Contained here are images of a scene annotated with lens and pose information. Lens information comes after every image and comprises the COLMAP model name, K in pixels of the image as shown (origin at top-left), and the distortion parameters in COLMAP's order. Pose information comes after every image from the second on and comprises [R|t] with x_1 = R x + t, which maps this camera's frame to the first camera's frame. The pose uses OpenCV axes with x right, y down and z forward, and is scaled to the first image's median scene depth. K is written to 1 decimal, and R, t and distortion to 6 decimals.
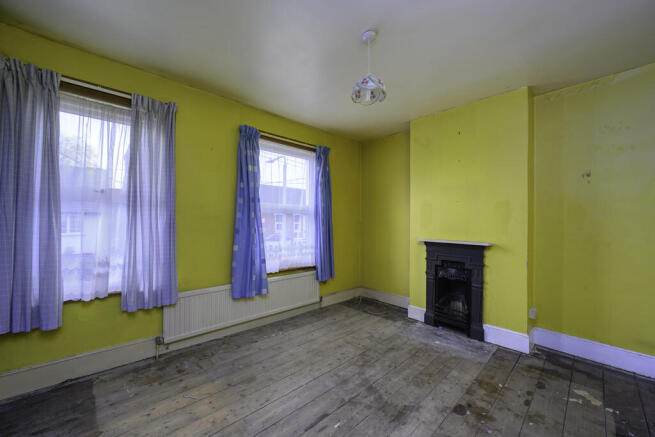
lens RADIAL K [[256.8, 0, 325.0], [0, 256.8, 218.0], [0, 0, 1]] dist [-0.000935, 0.000509]
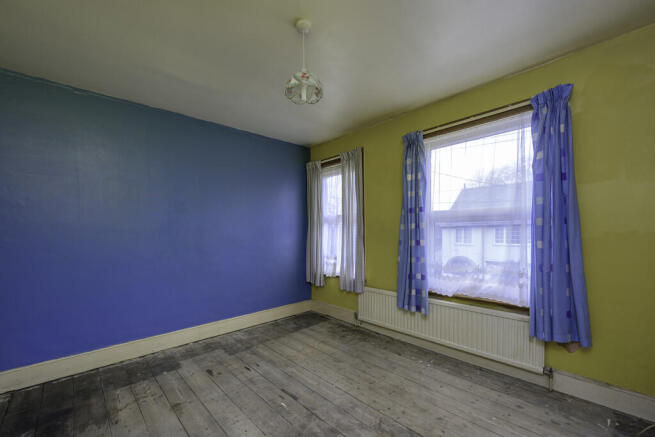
lens RADIAL K [[256.8, 0, 308.3], [0, 256.8, 239.1], [0, 0, 1]] dist [-0.000935, 0.000509]
pose [[-0.010721, 0.013306, -0.999854, 0.708354], [0.022509, 0.999661, 0.013062, 0.015951], [0.999689, -0.022366, -0.011017, 0.661647]]
